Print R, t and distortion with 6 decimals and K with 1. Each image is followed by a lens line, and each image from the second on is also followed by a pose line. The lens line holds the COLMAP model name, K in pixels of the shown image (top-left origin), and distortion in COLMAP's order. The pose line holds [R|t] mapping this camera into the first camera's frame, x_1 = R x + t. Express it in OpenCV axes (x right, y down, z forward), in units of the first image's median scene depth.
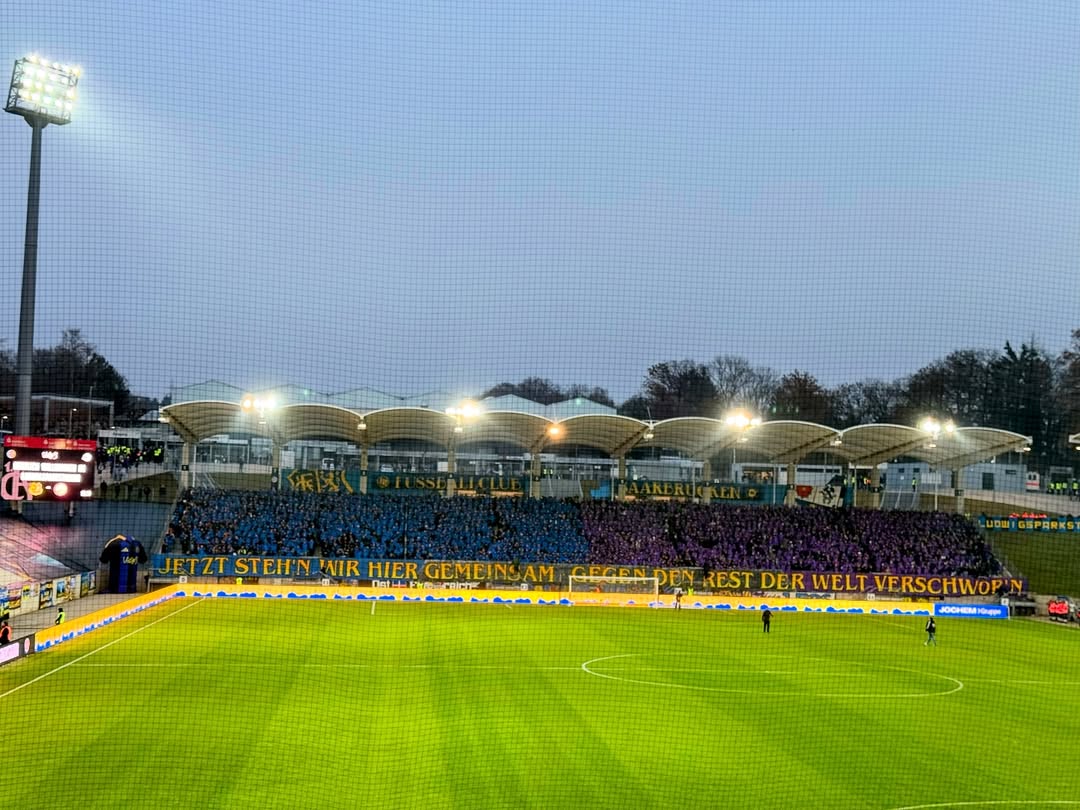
lens RADIAL K [[1431.4, 0, 541.3], [0, 1431.4, 404.6], [0, 0, 1]] dist [0.132312, -0.013559]
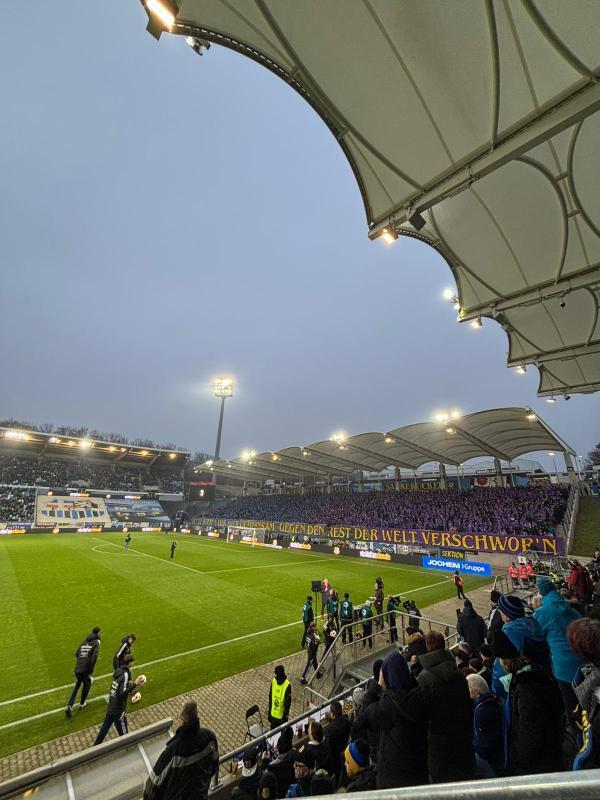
lens RADIAL K [[325.1, 0, 300.9], [0, 325.1, 396.7], [0, 0, 1]] dist [0.002981, -0.003328]
pose [[0.611714, -0.281364, -0.739351, 0.425355], [0.055919, 0.947653, -0.314369, 0.087989], [0.789100, 0.150960, 0.595426, 0.710173]]
